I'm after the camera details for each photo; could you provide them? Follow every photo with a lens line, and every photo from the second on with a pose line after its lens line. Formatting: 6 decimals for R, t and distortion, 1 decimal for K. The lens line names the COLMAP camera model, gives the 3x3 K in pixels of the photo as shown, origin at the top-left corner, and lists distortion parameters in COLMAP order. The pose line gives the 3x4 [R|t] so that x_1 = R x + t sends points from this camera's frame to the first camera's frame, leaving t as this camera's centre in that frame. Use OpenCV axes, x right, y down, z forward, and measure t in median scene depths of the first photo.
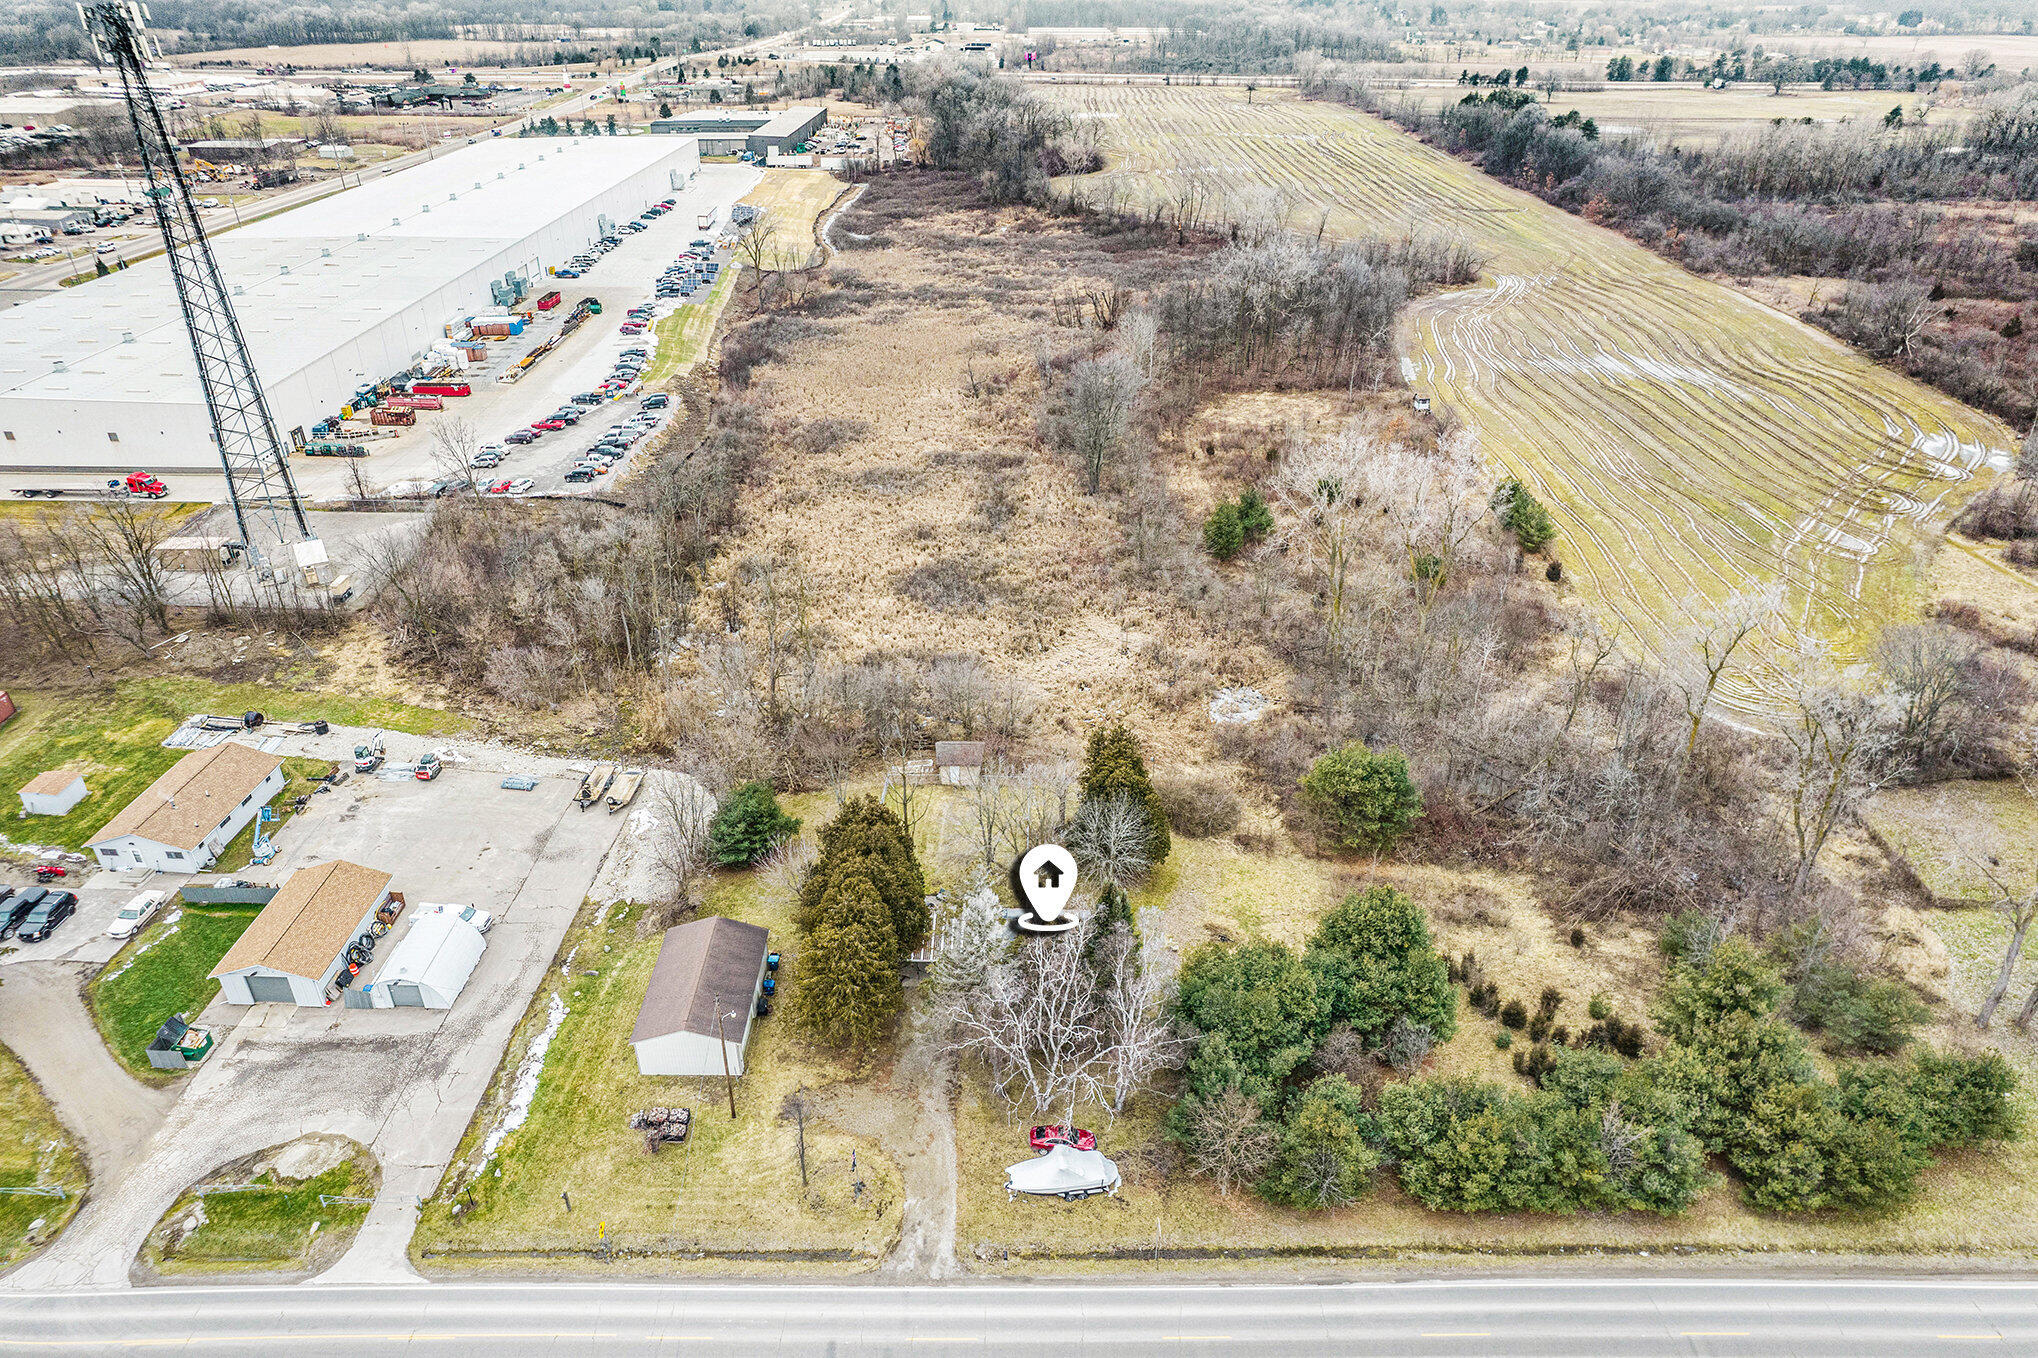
lens RADIAL K [[1312.5, 0, 1023.8], [0, 1312.5, 678.4], [0, 0, 1]] dist [-0.080043, 0.074908]
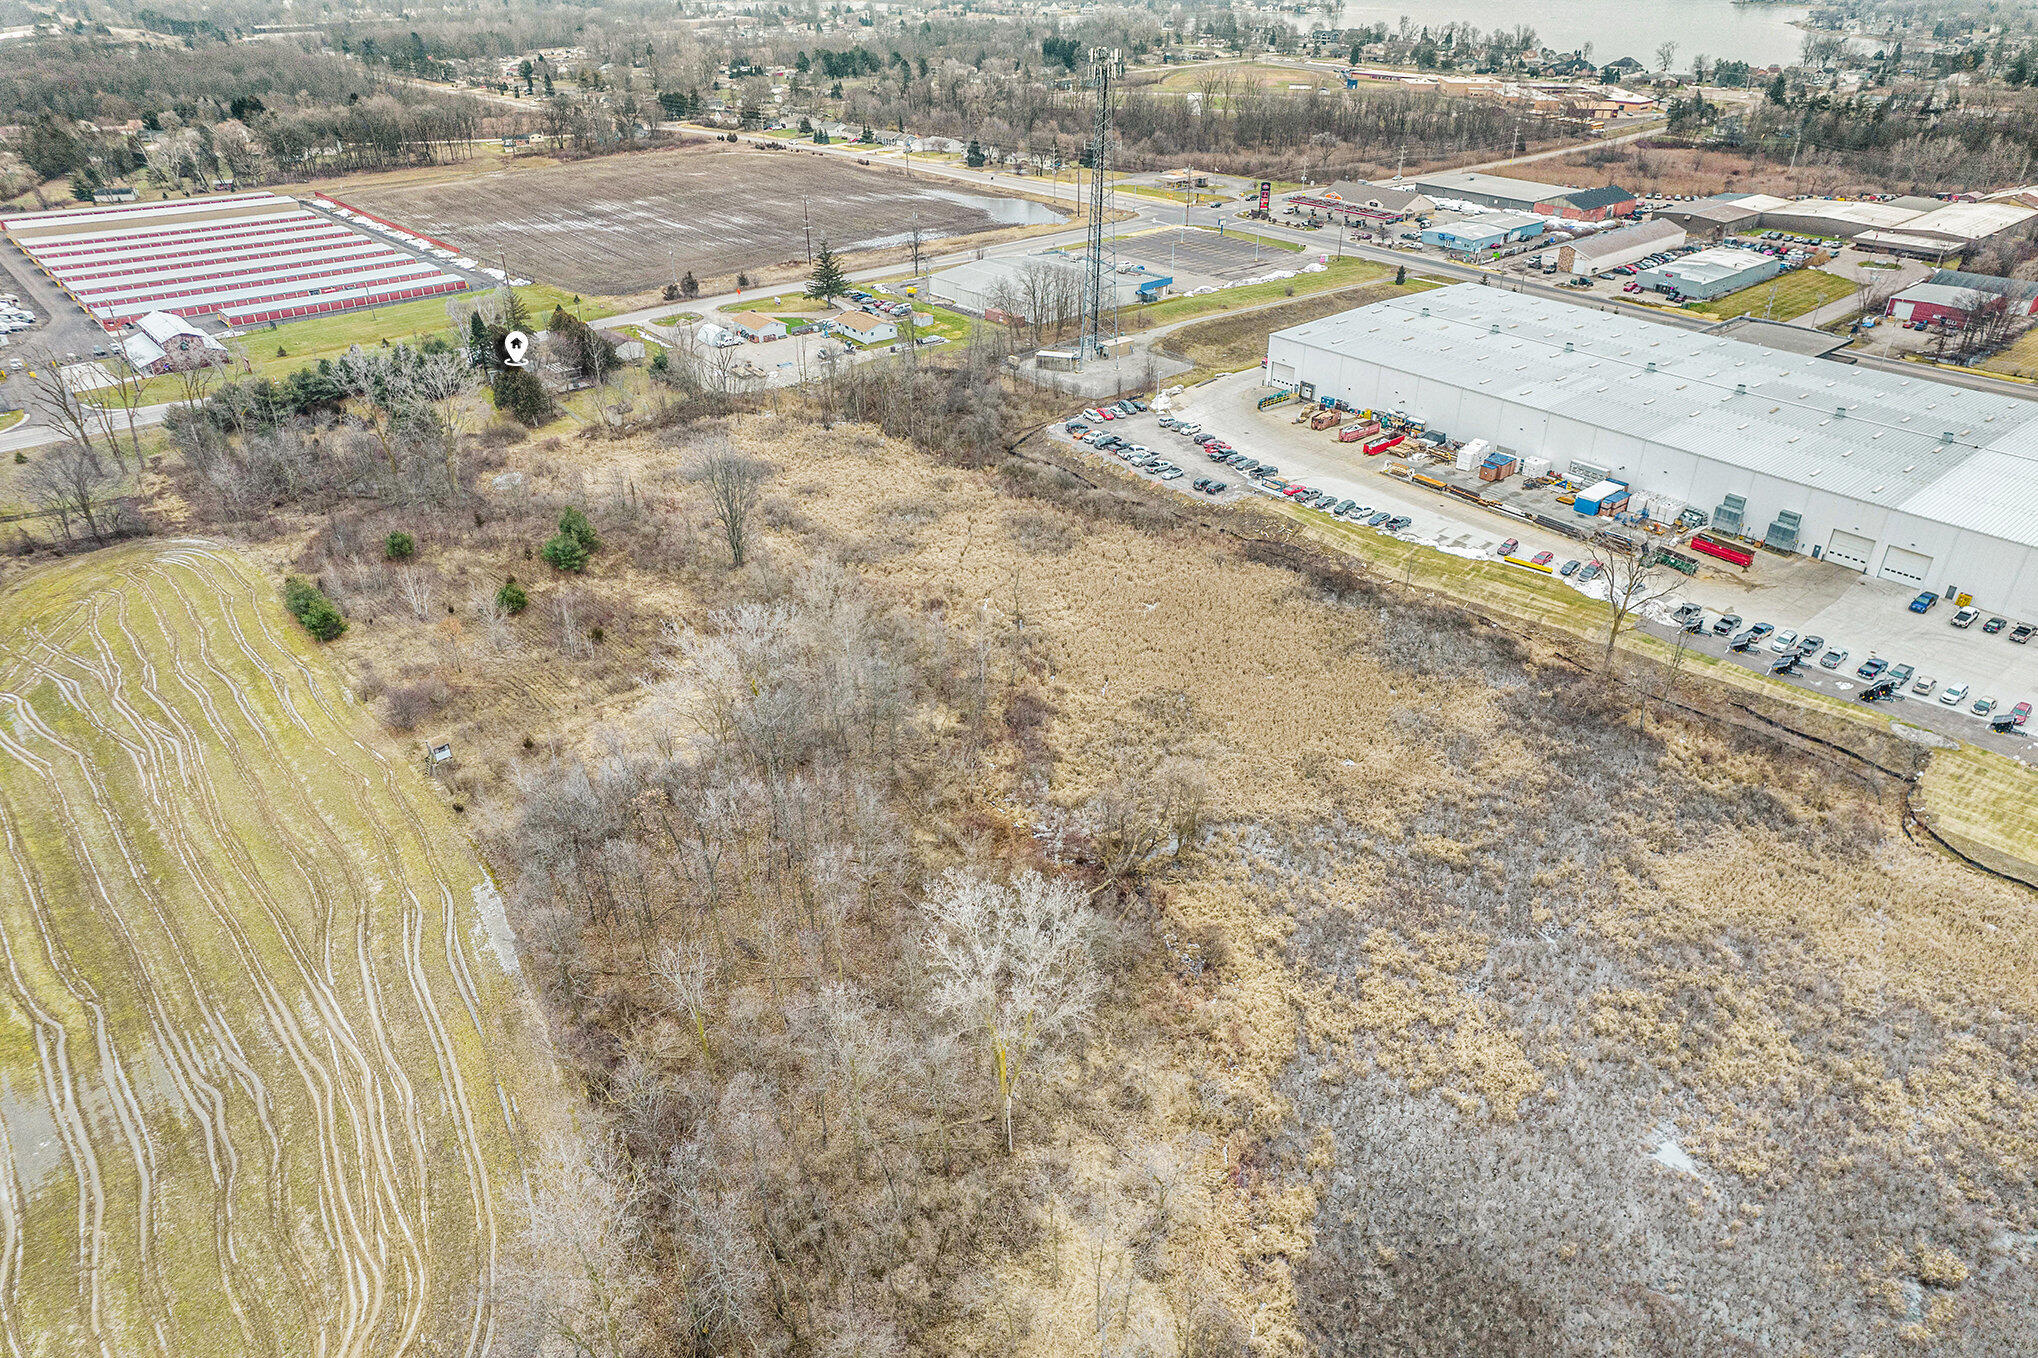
lens RADIAL K [[1312.5, 0, 1023.8], [0, 1312.5, 678.4], [0, 0, 1]] dist [-0.080043, 0.074908]
pose [[-0.756427, 0.326906, -0.566526, 0.532286], [-0.326494, 0.561804, 0.760117, -1.017842], [0.566763, 0.759940, -0.318230, 1.620376]]
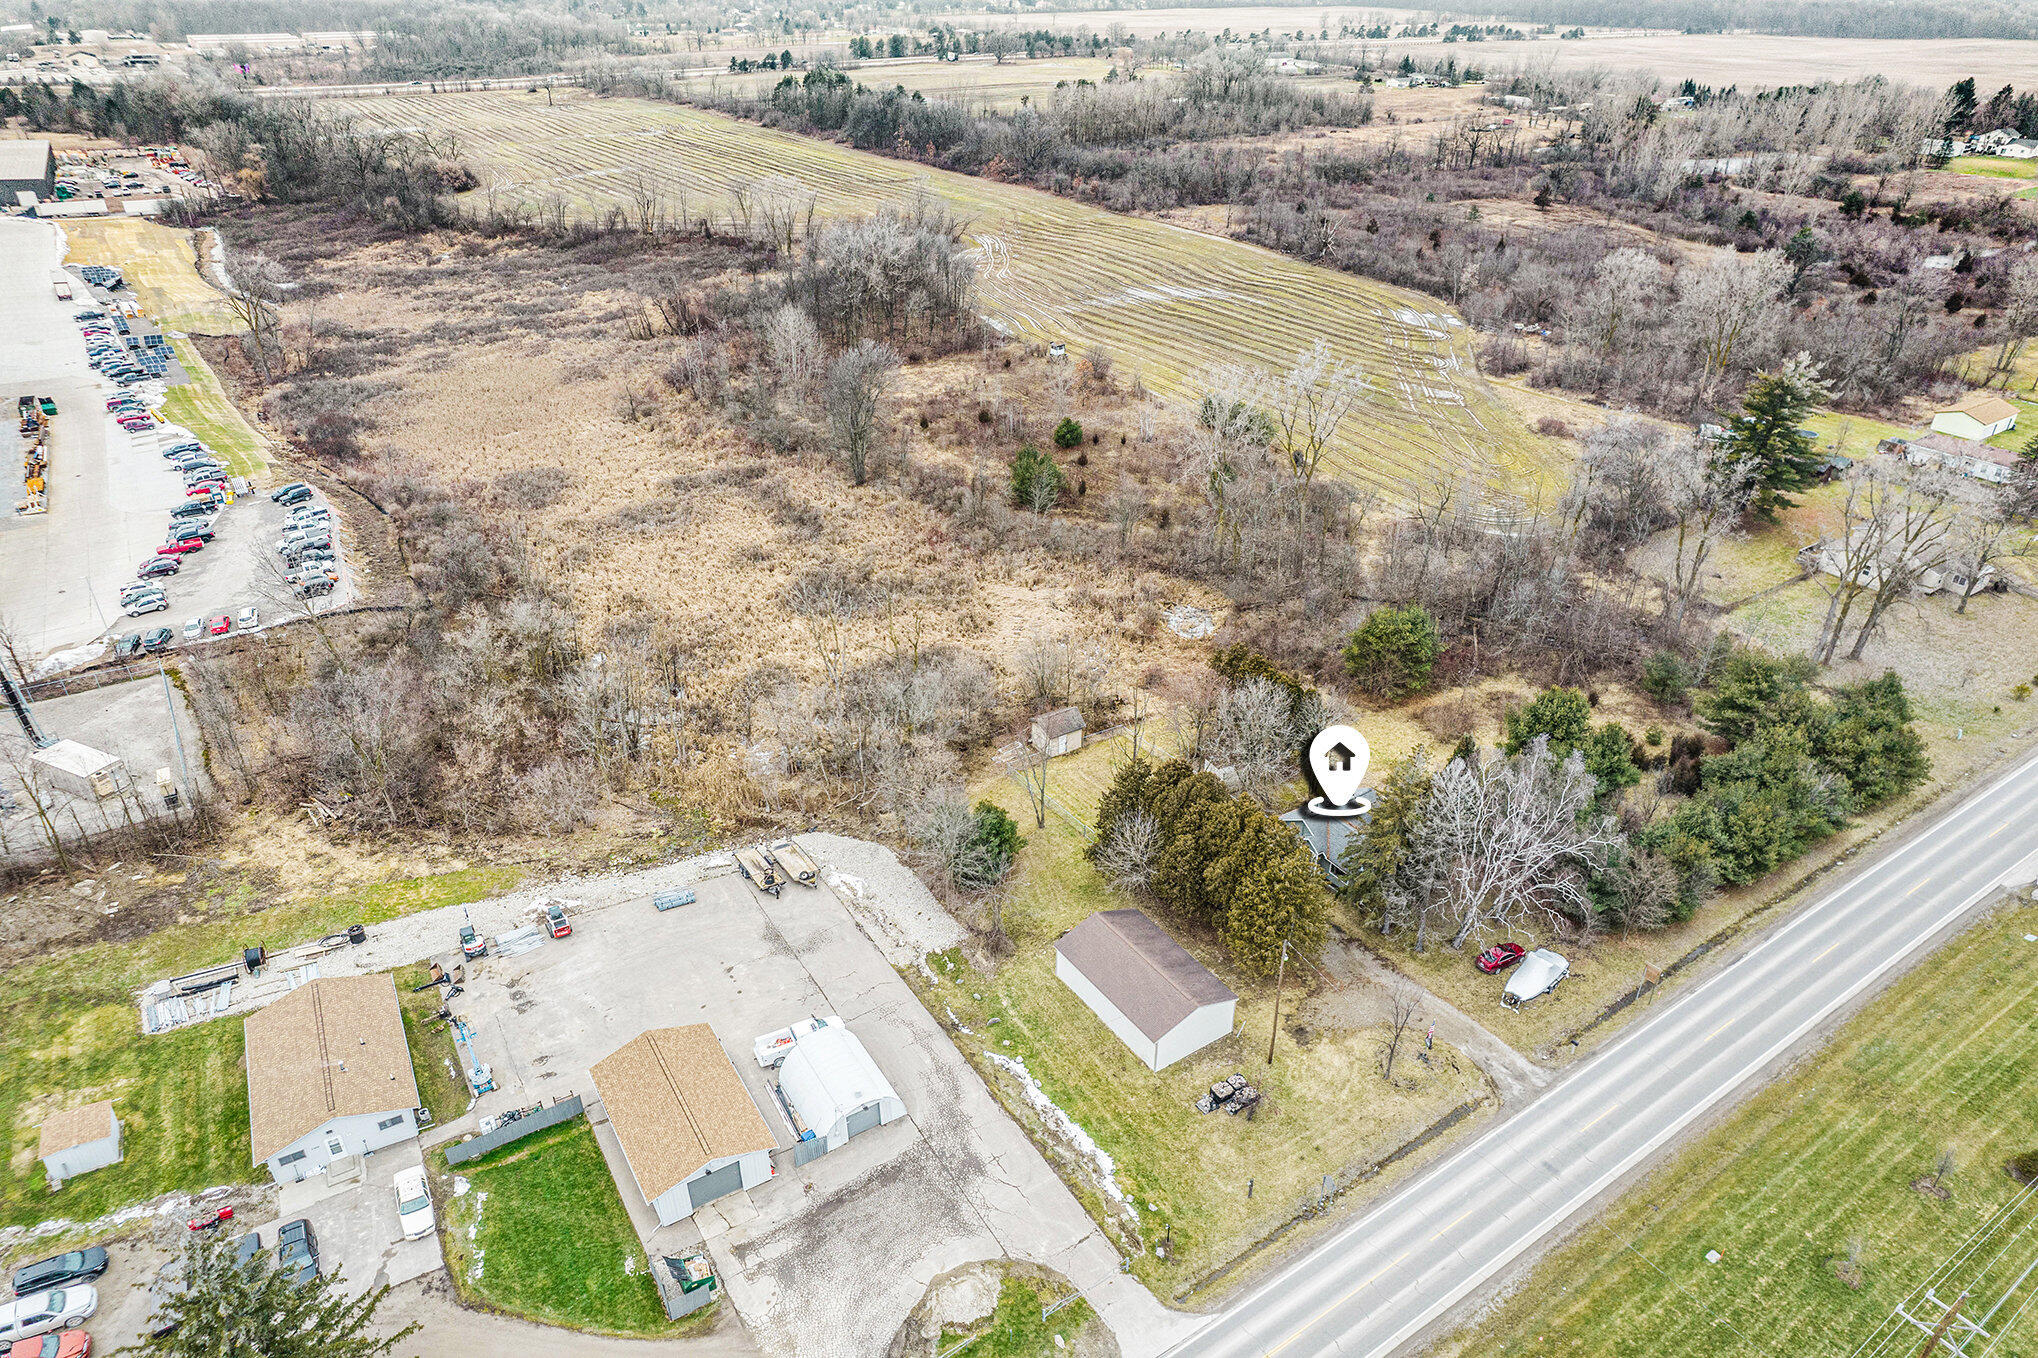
lens RADIAL K [[1312.5, 0, 1023.8], [0, 1312.5, 678.4], [0, 0, 1]] dist [-0.080043, 0.074908]
pose [[0.833511, -0.274345, 0.479576, -0.384138], [0.272361, 0.959239, 0.075372, -0.042291], [-0.480706, 0.067794, 0.874257, 0.079805]]
